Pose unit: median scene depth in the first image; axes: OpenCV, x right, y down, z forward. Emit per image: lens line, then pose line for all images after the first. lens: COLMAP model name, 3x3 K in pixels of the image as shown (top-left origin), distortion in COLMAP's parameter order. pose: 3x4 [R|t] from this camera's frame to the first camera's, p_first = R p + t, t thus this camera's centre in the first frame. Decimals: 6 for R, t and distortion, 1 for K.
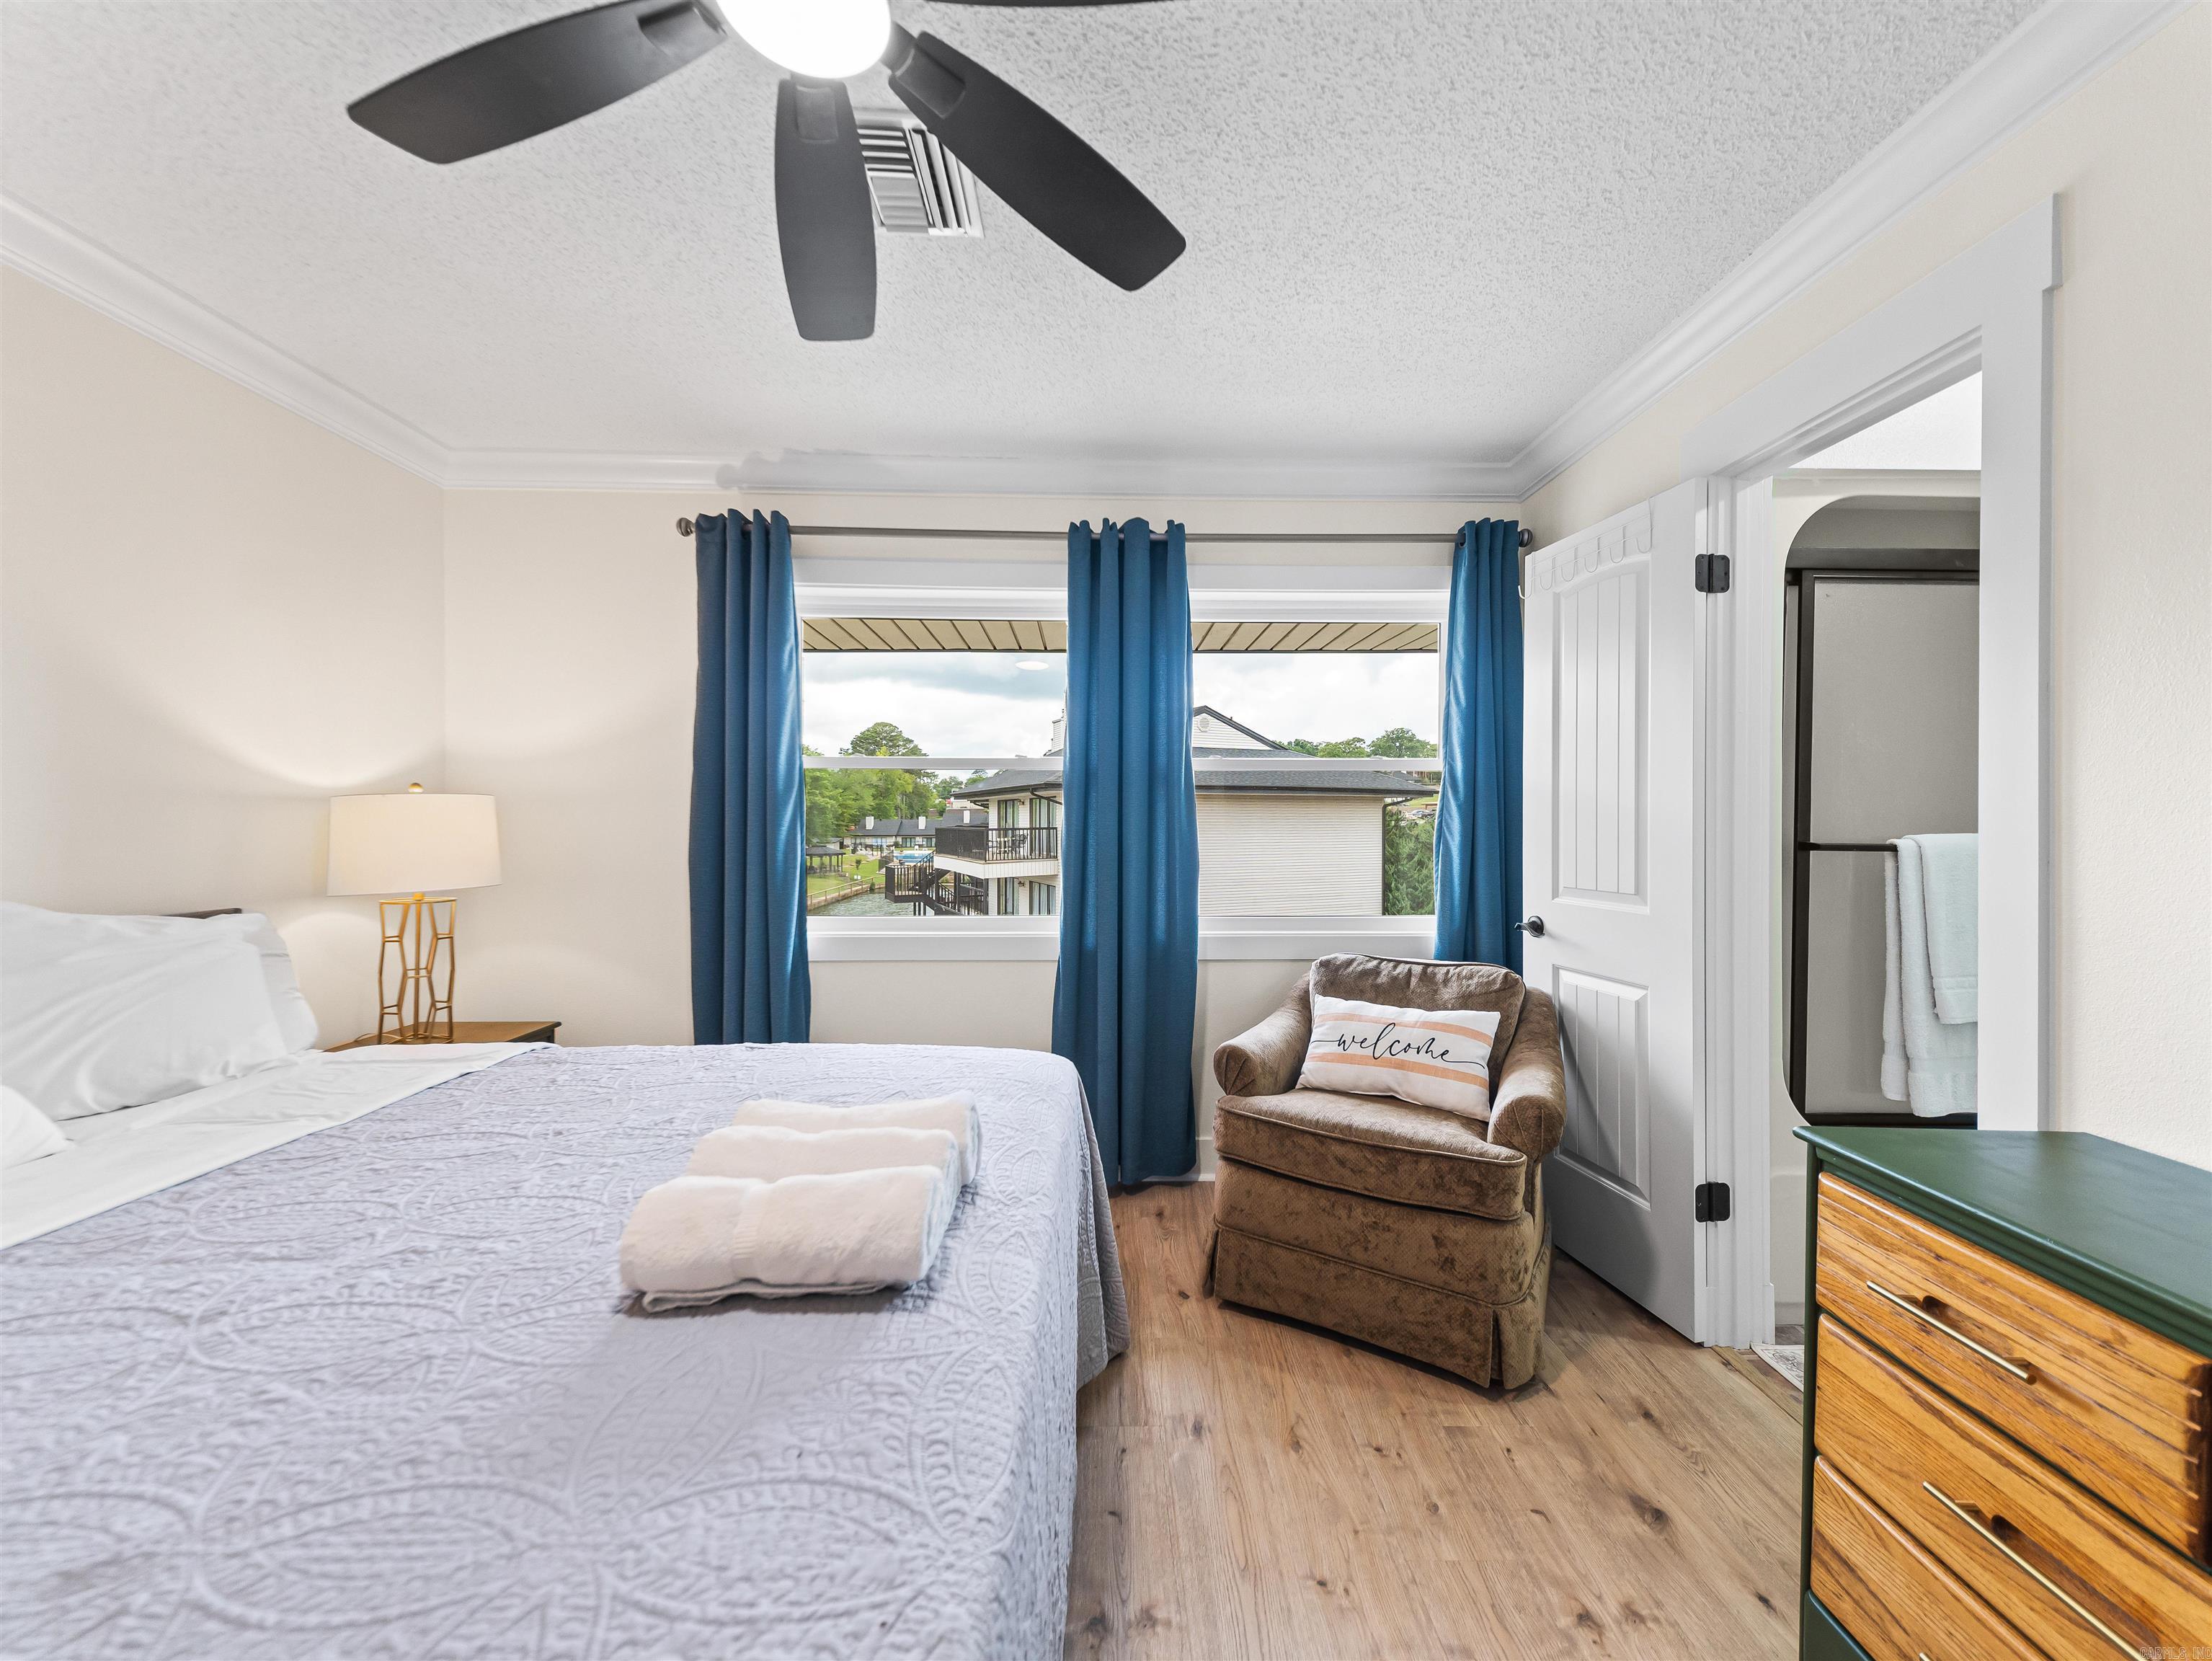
lens RADIAL K [[855.9, 0, 1127.6], [0, 855.9, 820.6], [0, 0, 1]] dist [0.027289, -0.008807]
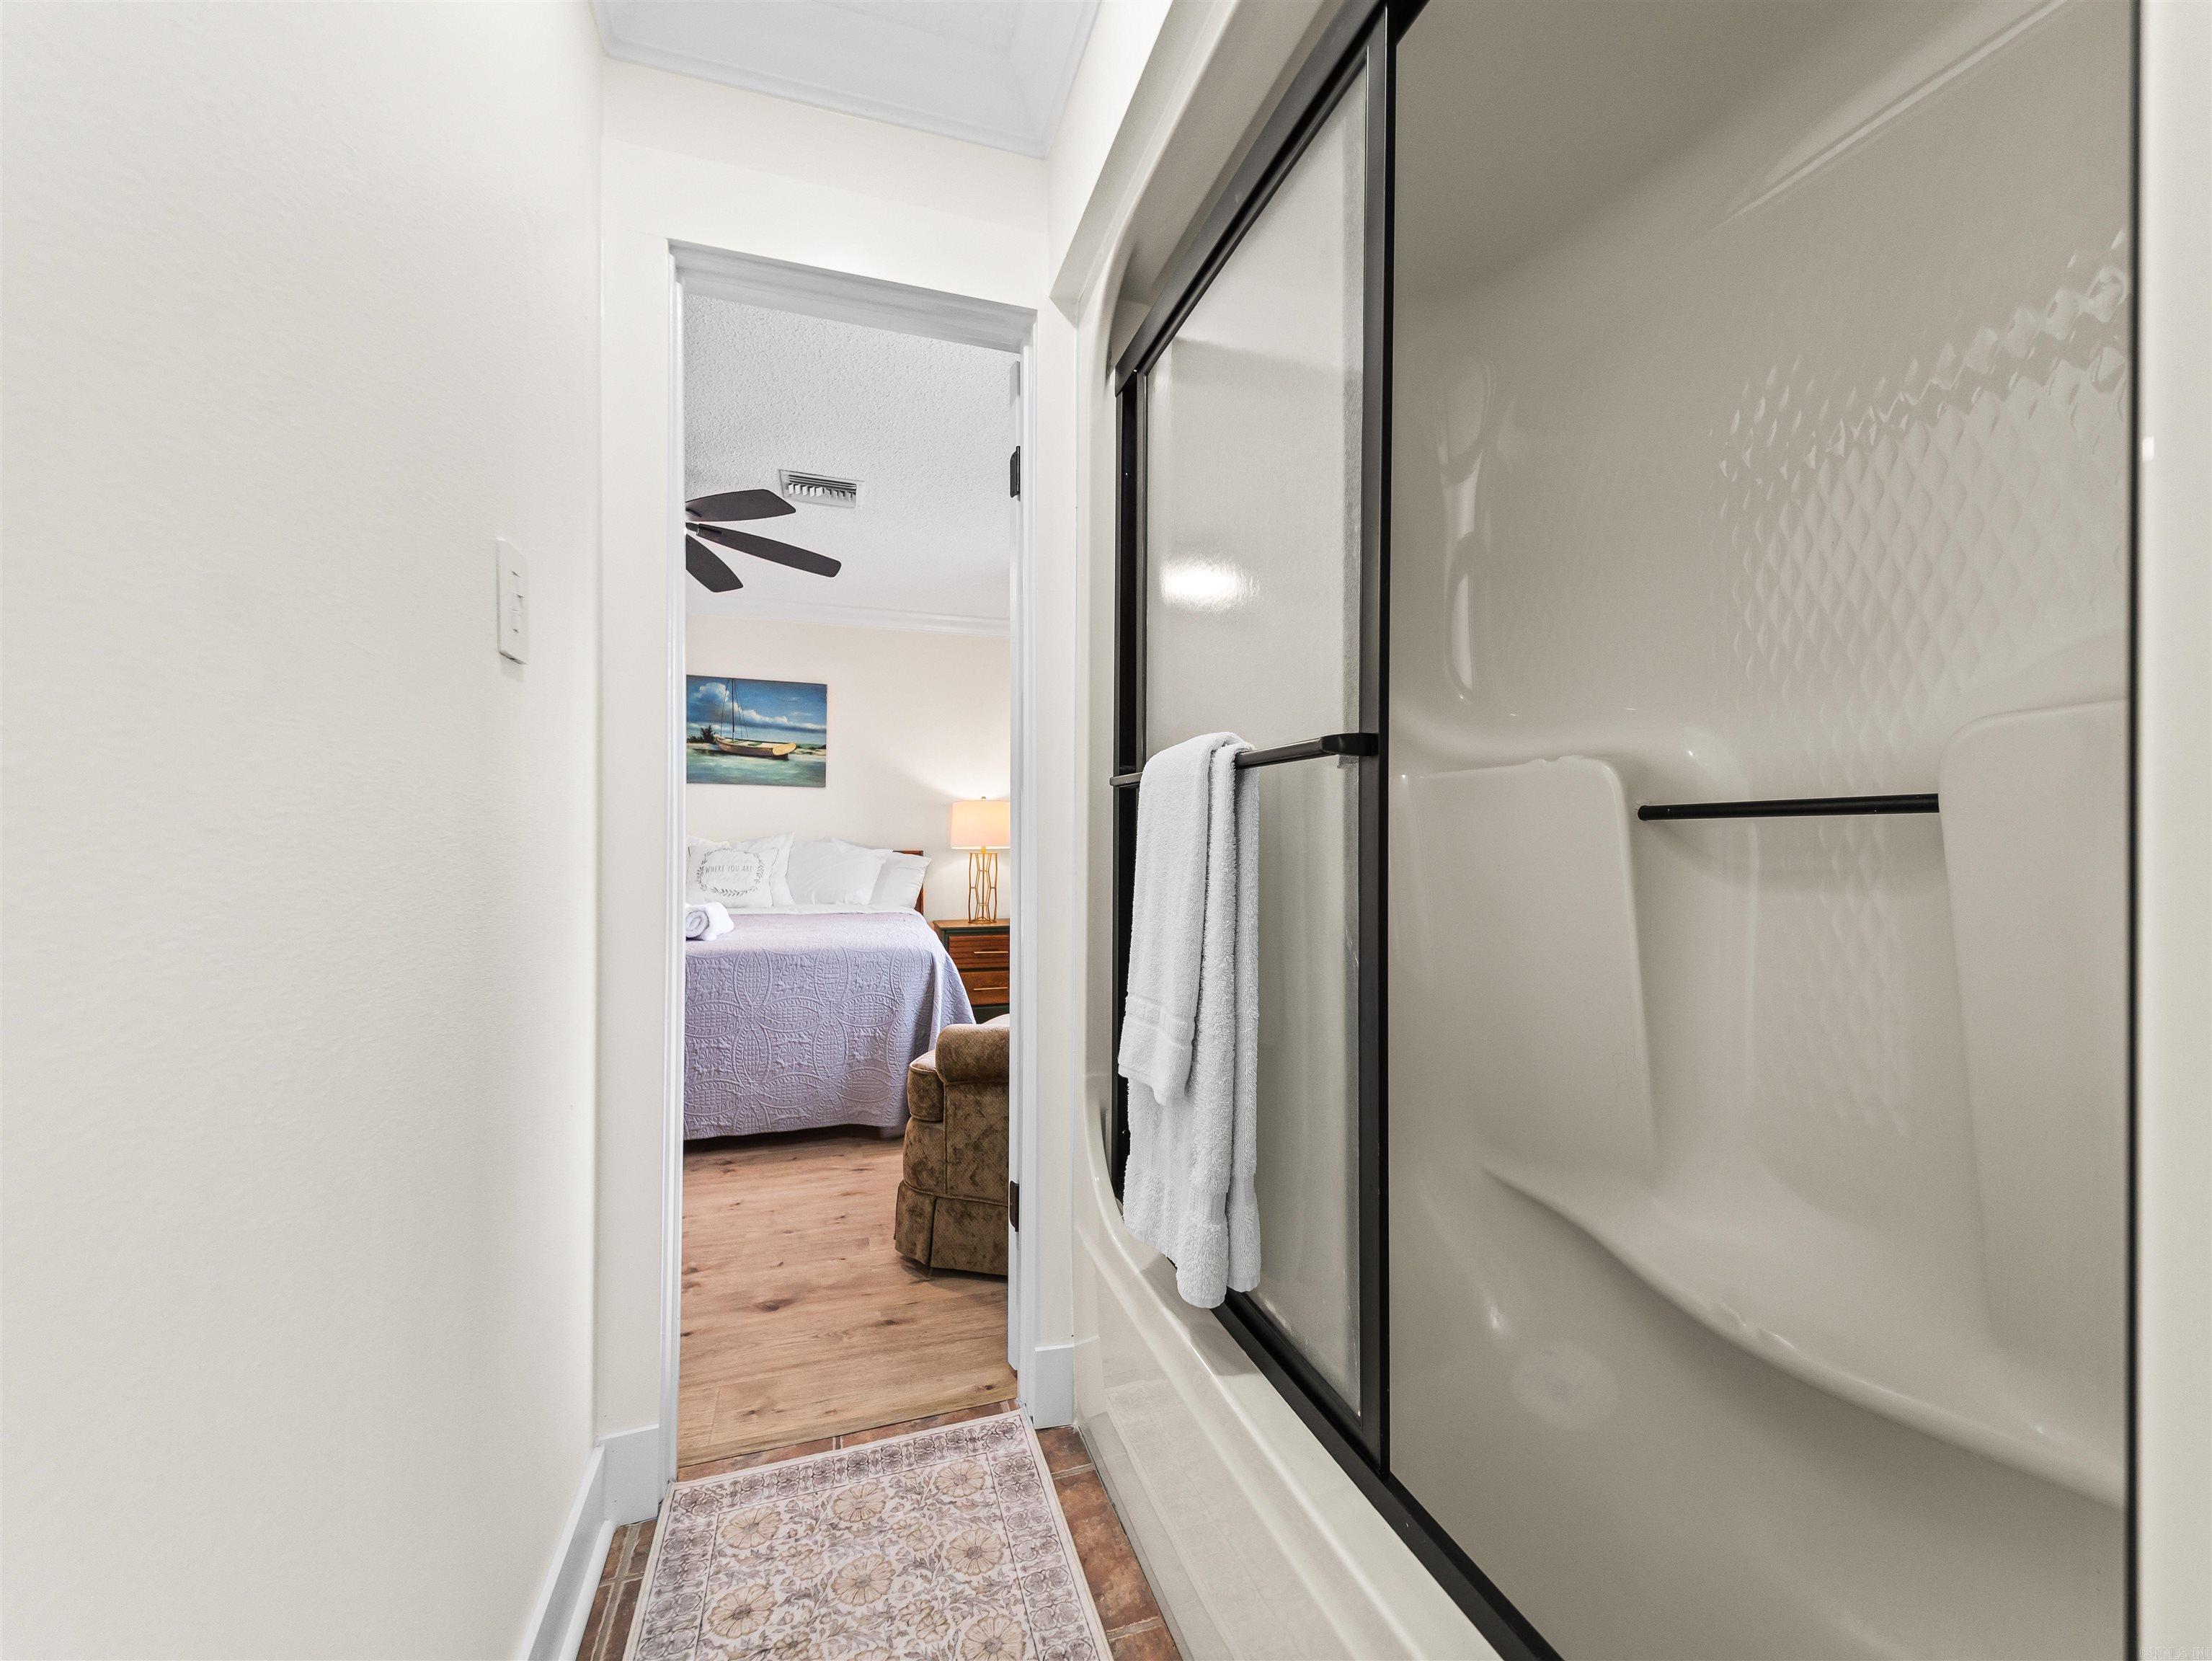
lens RADIAL K [[855.9, 0, 1113.5], [0, 855.9, 843.3], [0, 0, 1]] dist [0.027289, -0.008807]
pose [[0.288627, 0.001026, -0.957441, 1.426433], [0.000508, 0.999999, 0.001225, 0.075669], [0.957441, -0.000840, 0.288626, 0.803640]]
